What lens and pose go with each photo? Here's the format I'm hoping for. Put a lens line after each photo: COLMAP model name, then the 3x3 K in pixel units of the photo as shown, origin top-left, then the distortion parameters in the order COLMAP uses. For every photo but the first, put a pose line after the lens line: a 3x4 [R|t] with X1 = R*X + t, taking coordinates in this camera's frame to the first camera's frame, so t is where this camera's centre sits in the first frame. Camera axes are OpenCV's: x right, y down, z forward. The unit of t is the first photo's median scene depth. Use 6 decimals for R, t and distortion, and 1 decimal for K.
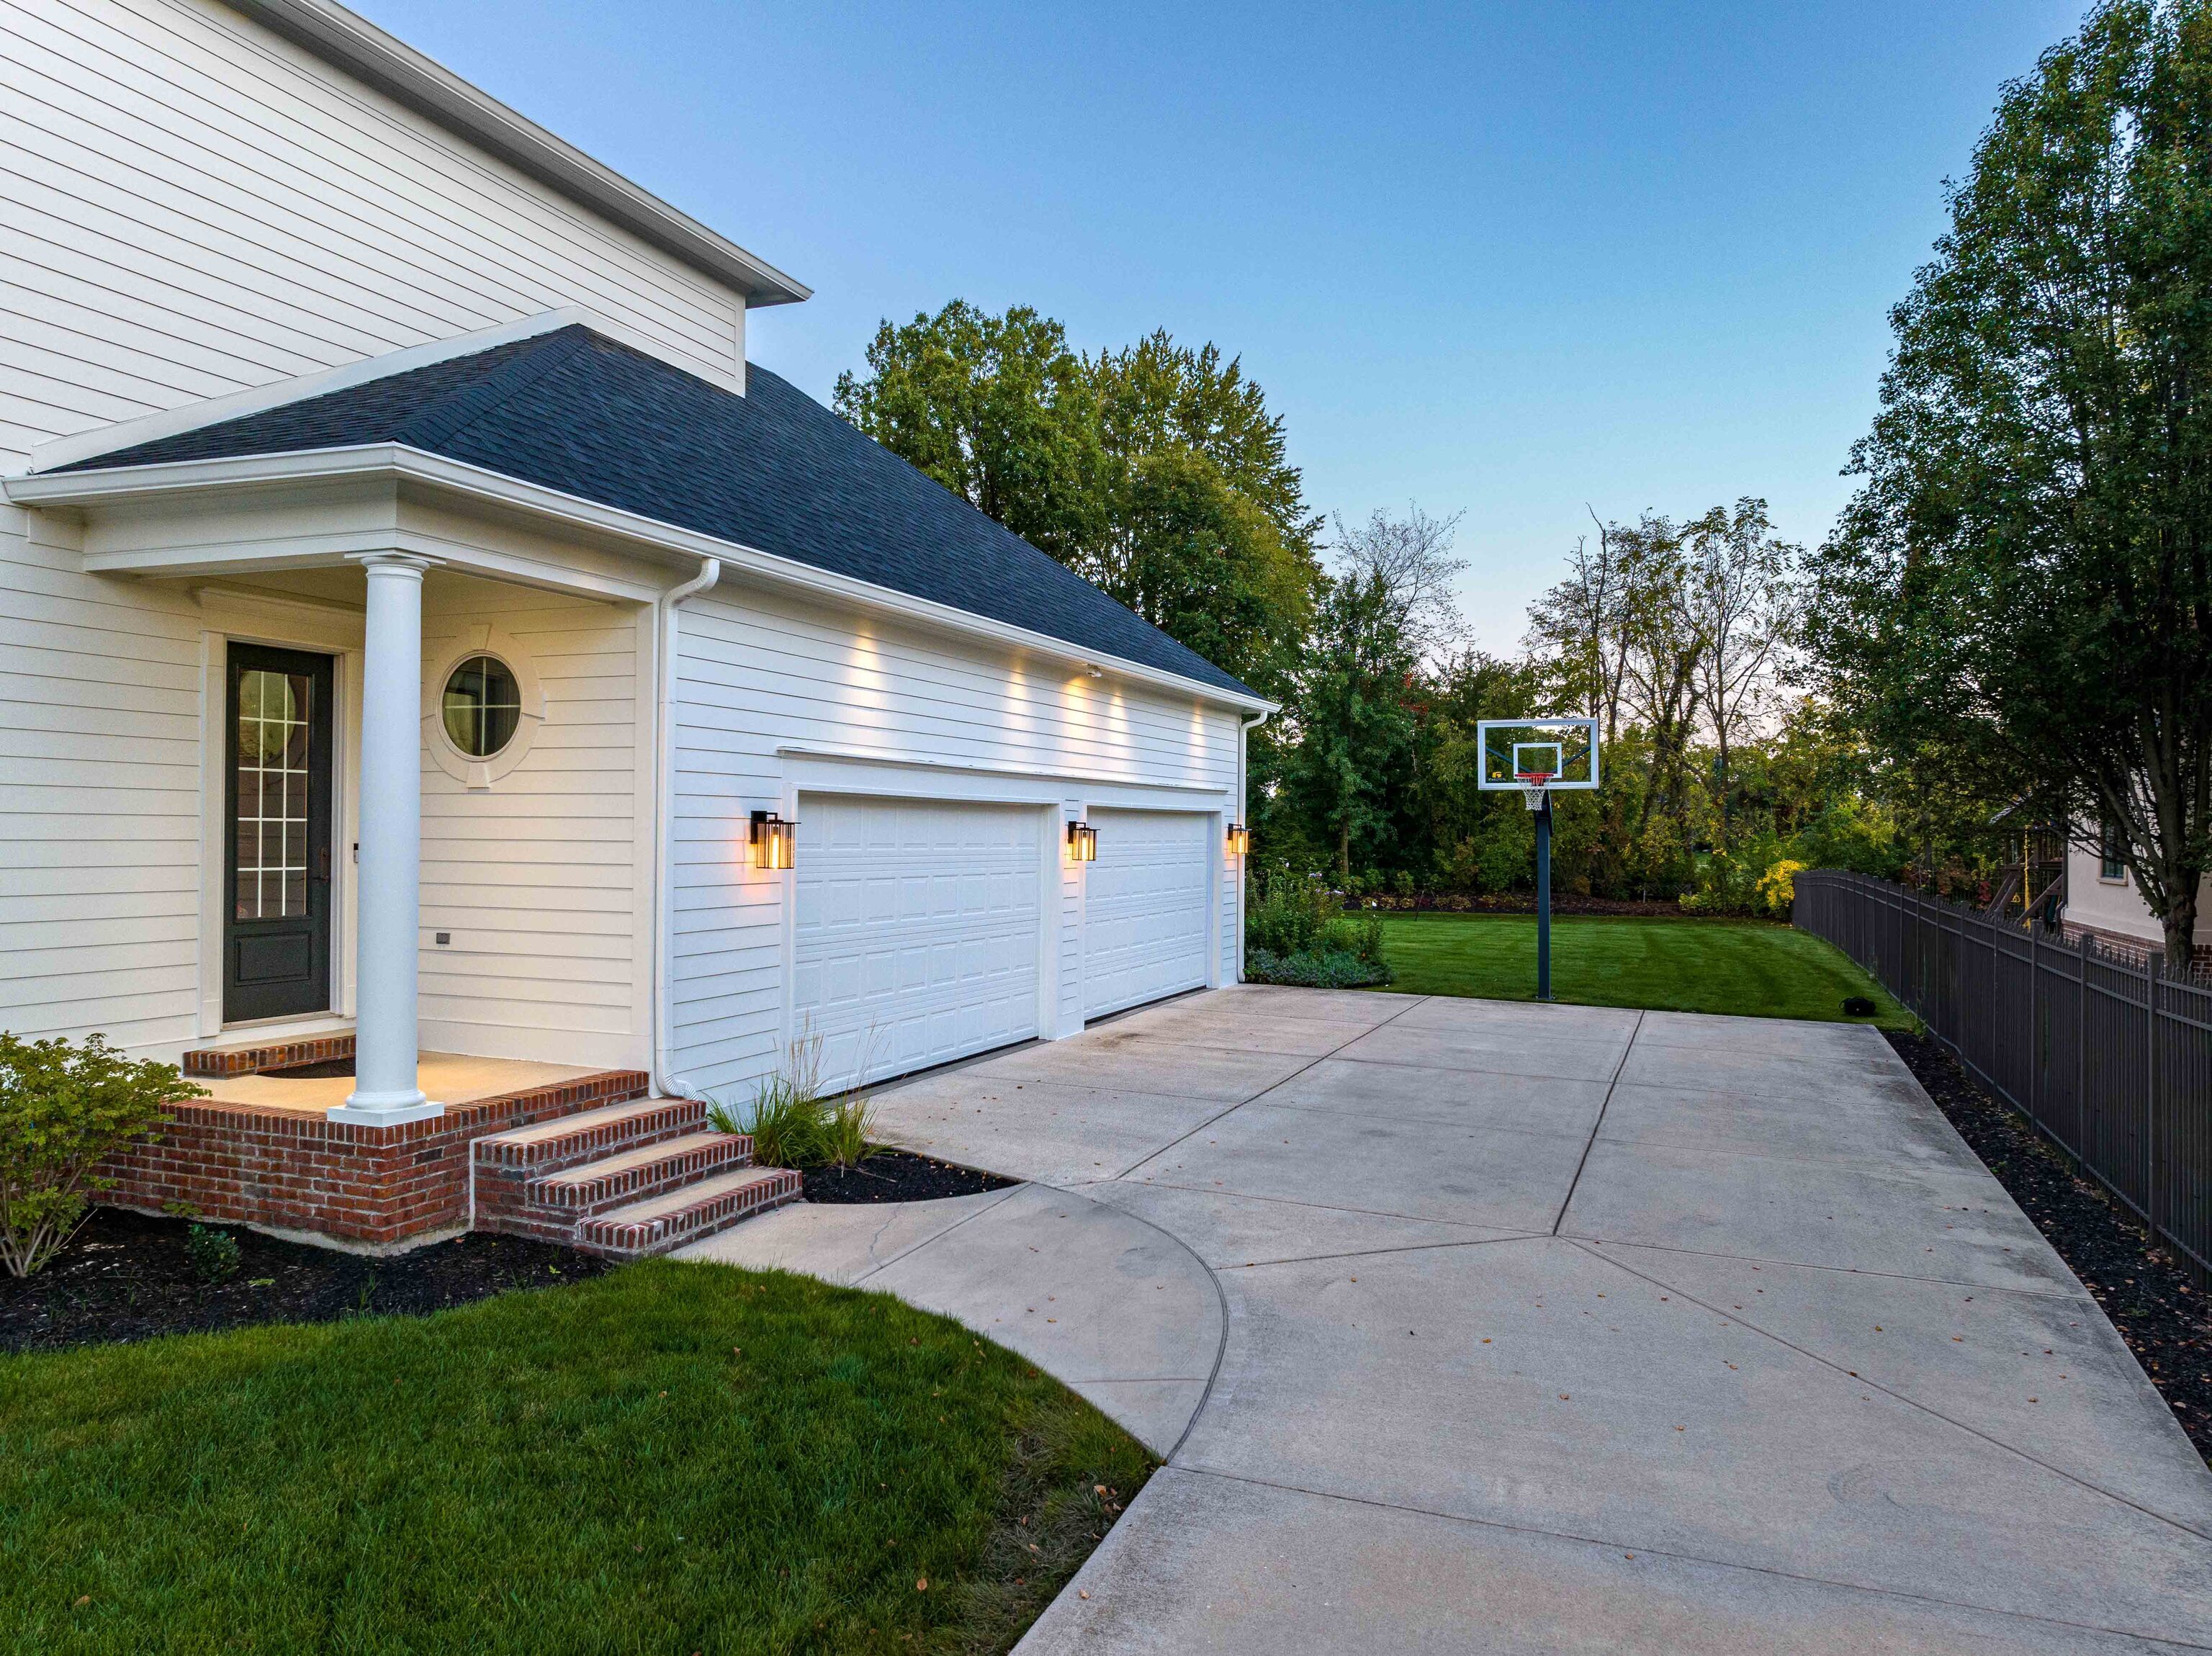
lens RADIAL K [[1548.0, 0, 1104.6], [0, 1548.0, 826.9], [0, 0, 1]] dist [-0.022069, 0.000169]
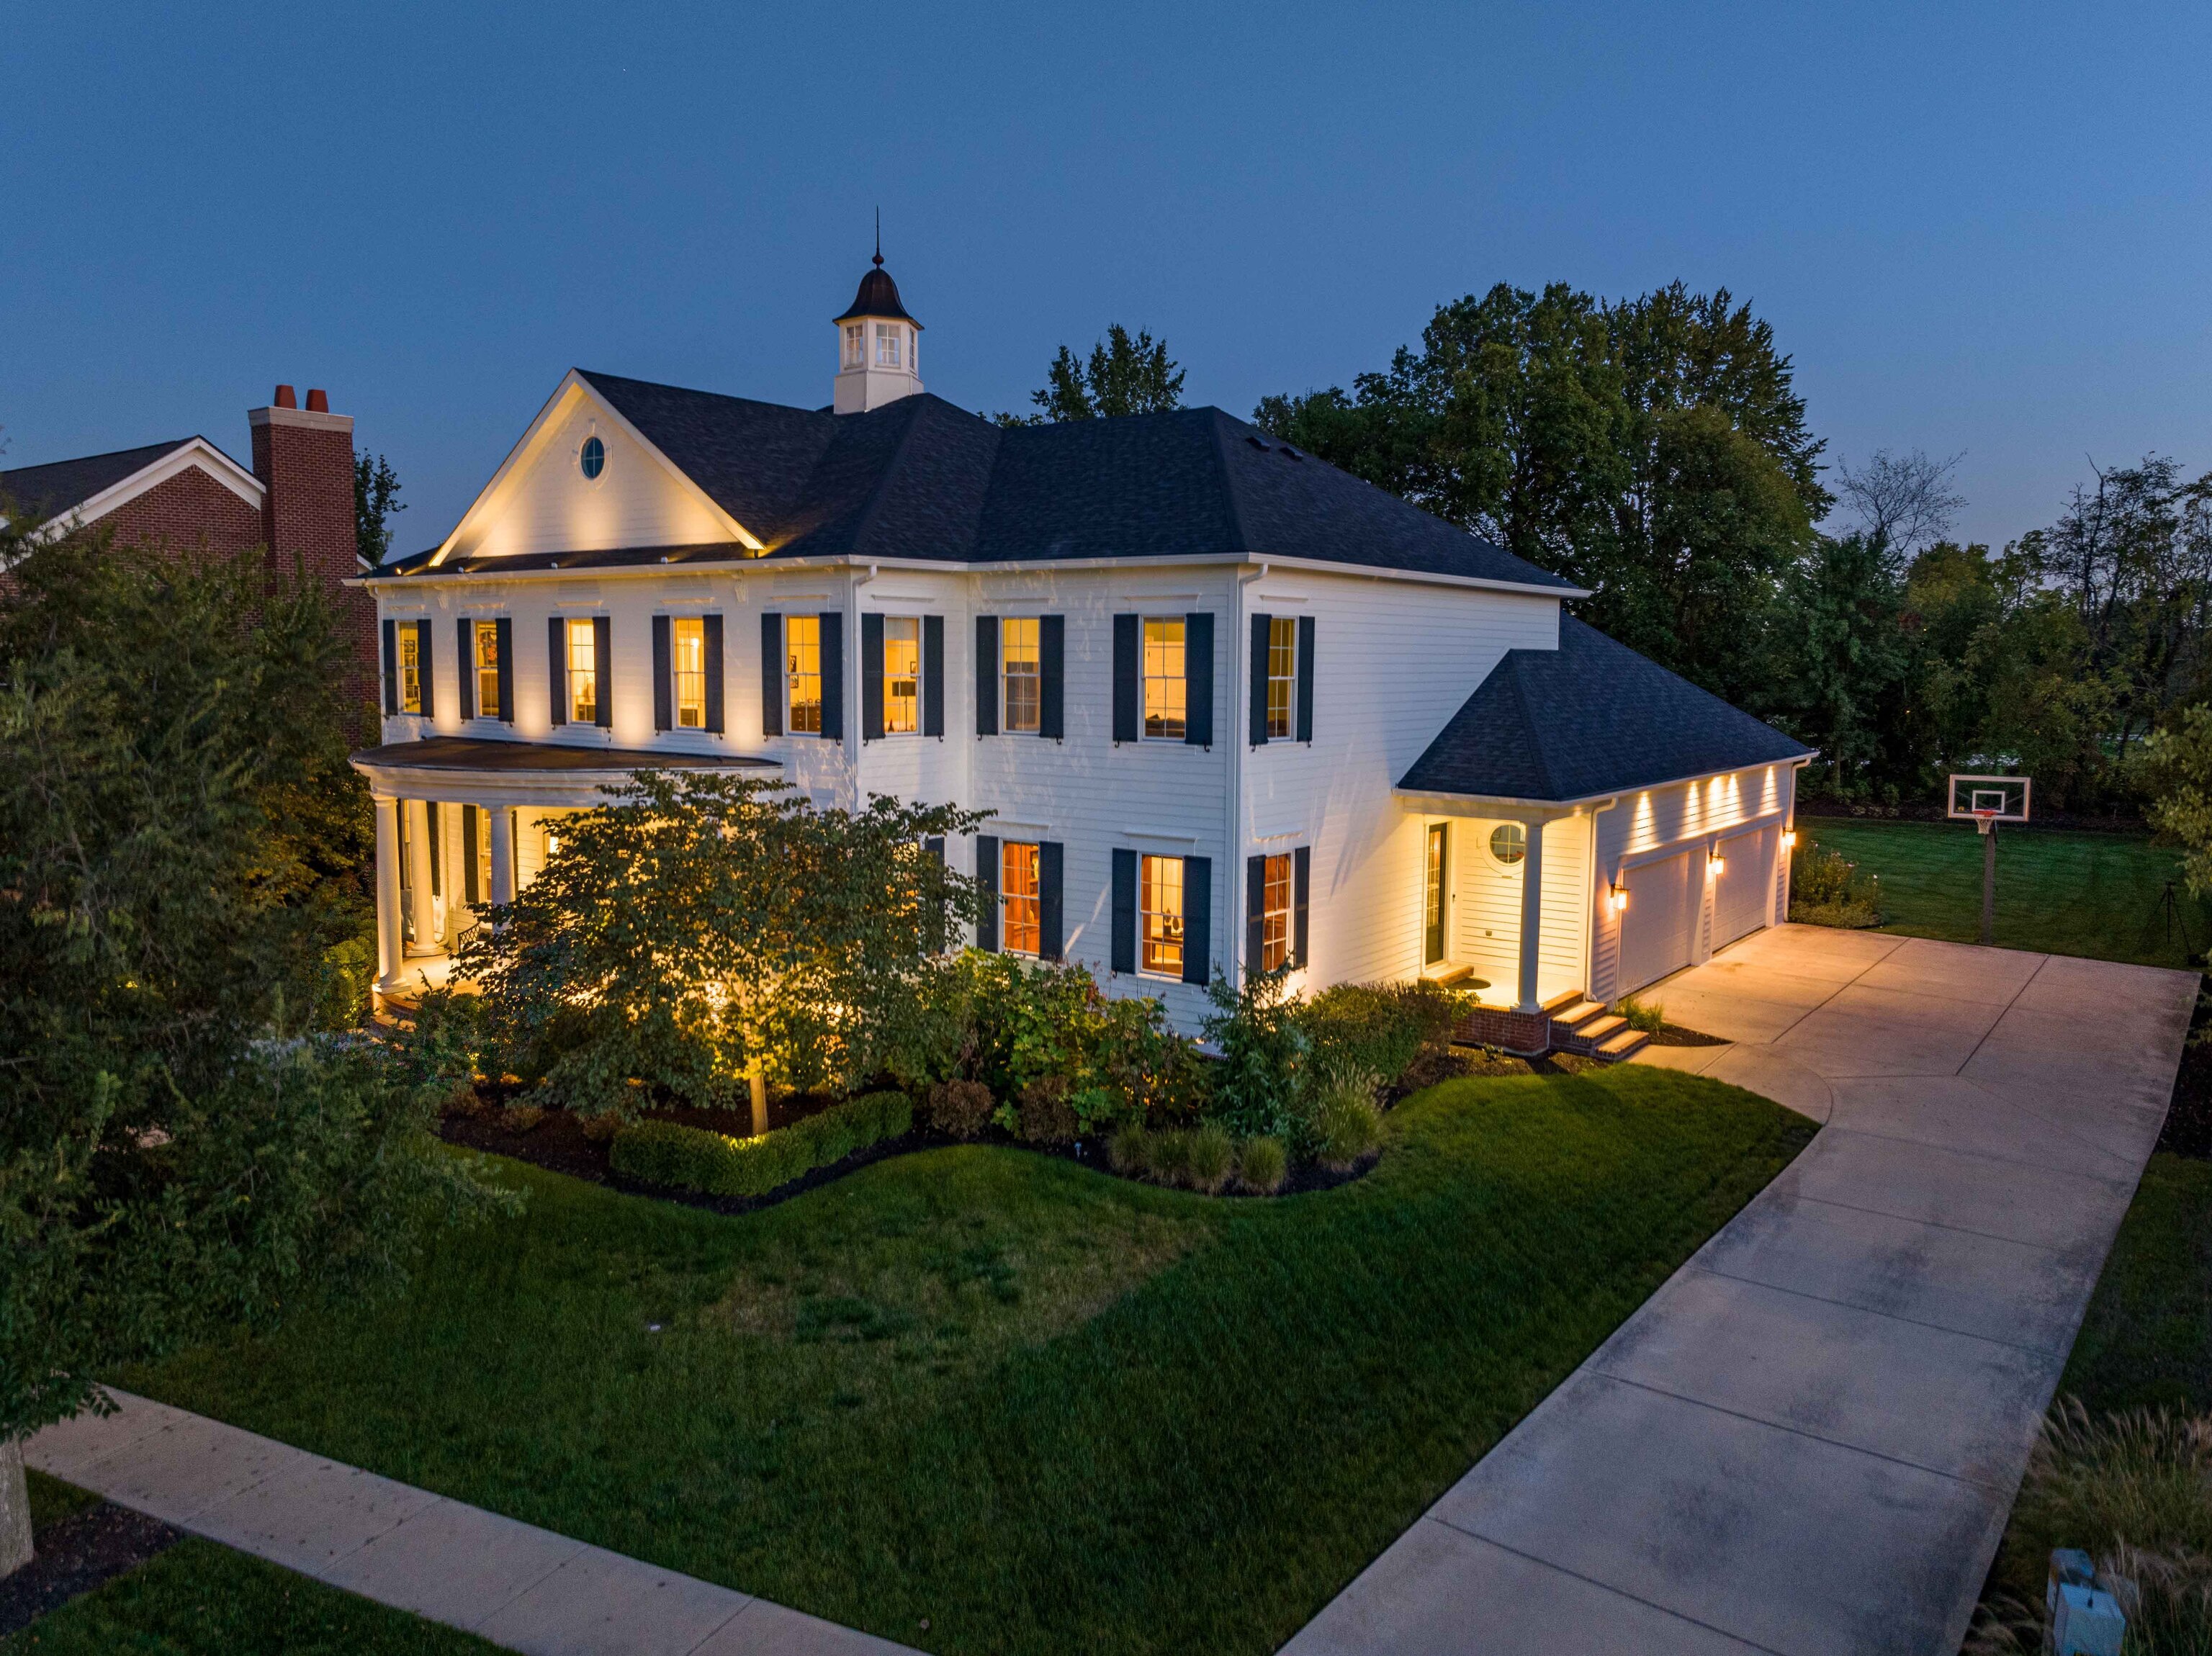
lens RADIAL K [[1548.0, 0, 1099.1], [0, 1548.0, 819.2], [0, 0, 1]] dist [-0.022069, 0.000169]
pose [[0.961178, 0.027788, -0.274526, -0.062939], [0.002504, 0.993997, 0.109382, -0.071258], [0.275918, -0.105823, 0.955338, -0.287648]]
